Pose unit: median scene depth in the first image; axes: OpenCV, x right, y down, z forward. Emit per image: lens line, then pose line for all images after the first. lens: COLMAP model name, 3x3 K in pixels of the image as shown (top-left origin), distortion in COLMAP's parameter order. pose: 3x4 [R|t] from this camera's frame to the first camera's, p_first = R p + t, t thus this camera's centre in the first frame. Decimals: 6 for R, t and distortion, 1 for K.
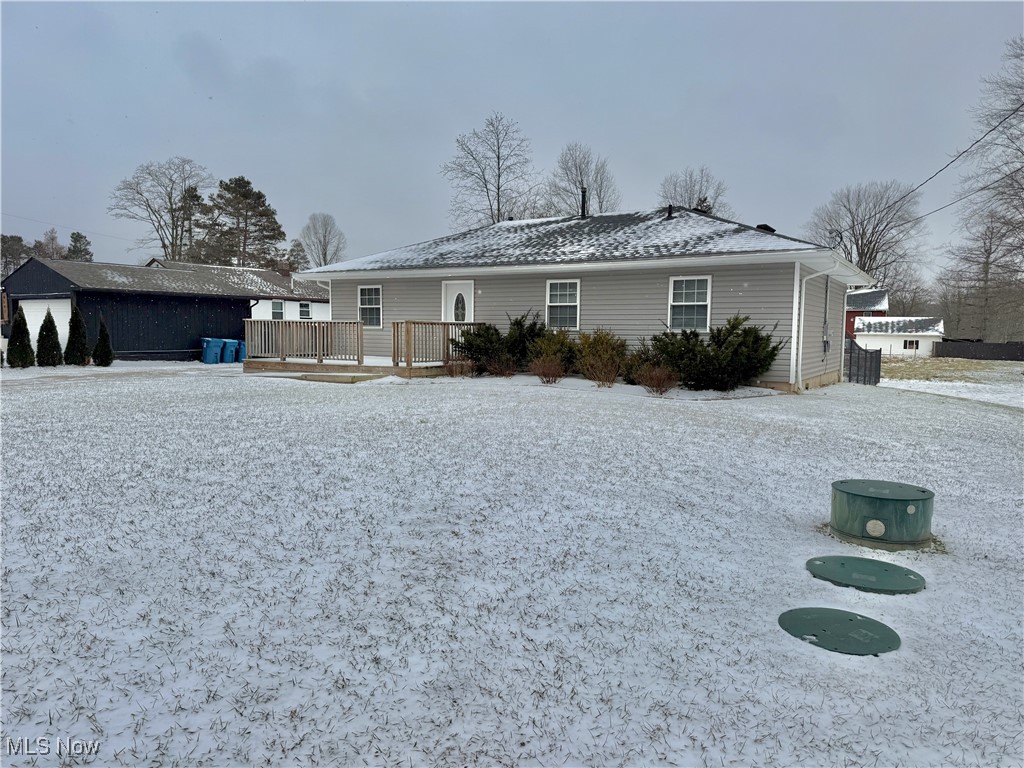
lens RADIAL K [[696.7, 0, 512.7], [0, 696.7, 388.6], [0, 0, 1]] dist [0.103143, -0.134539]
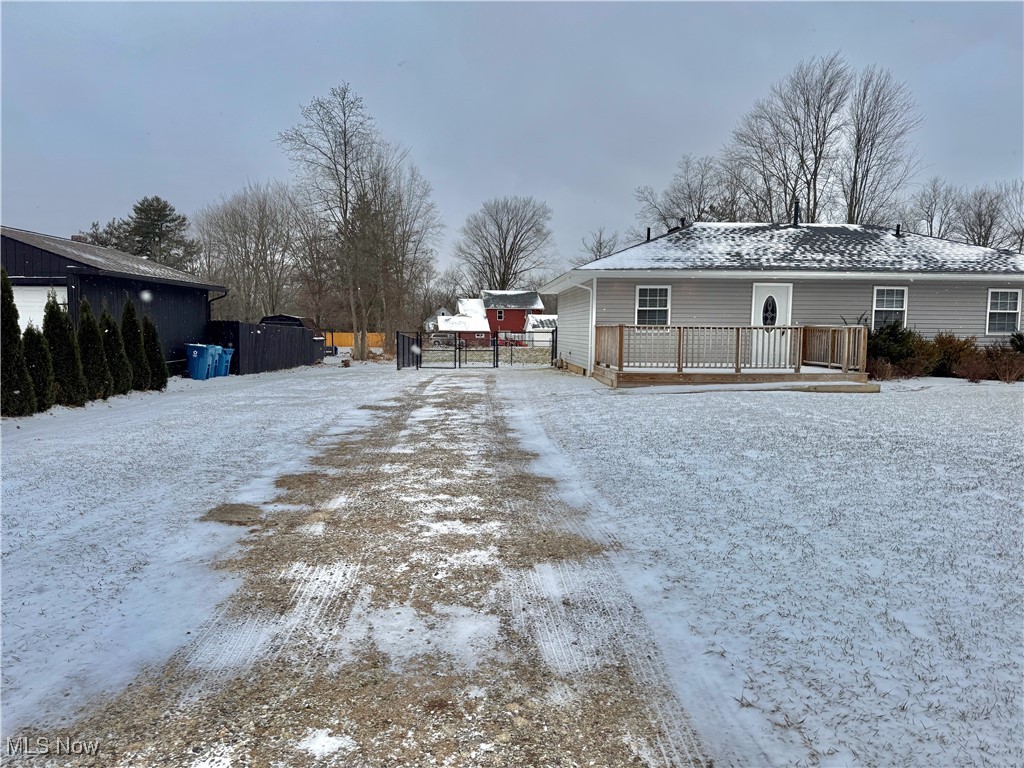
lens RADIAL K [[696.7, 0, 512.7], [0, 696.7, 388.6], [0, 0, 1]] dist [0.103143, -0.134539]
pose [[0.826834, -0.052652, 0.559977, -0.970408], [0.047579, 0.998588, 0.023640, -0.048373], [-0.560431, 0.007097, 0.828171, 0.389141]]
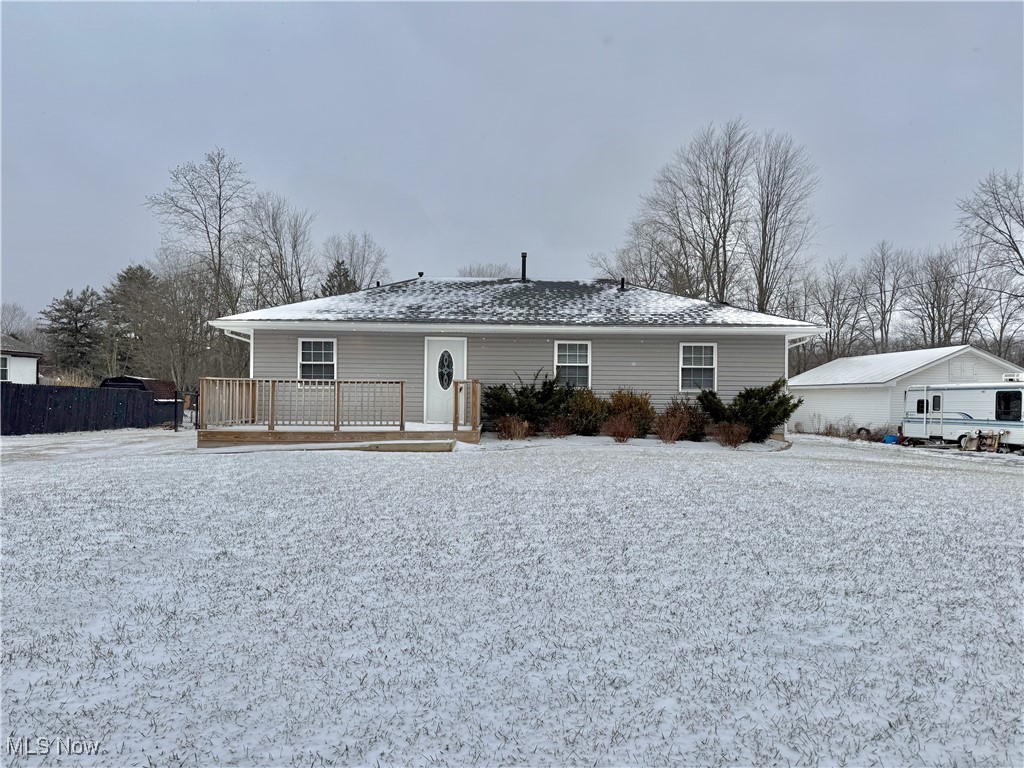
lens RADIAL K [[696.7, 0, 512.7], [0, 696.7, 388.6], [0, 0, 1]] dist [0.103143, -0.134539]
pose [[0.842486, -0.001076, 0.538717, -0.515739], [0.046224, 0.996454, -0.070299, -0.017250], [-0.536732, 0.084127, 0.839548, 0.181640]]
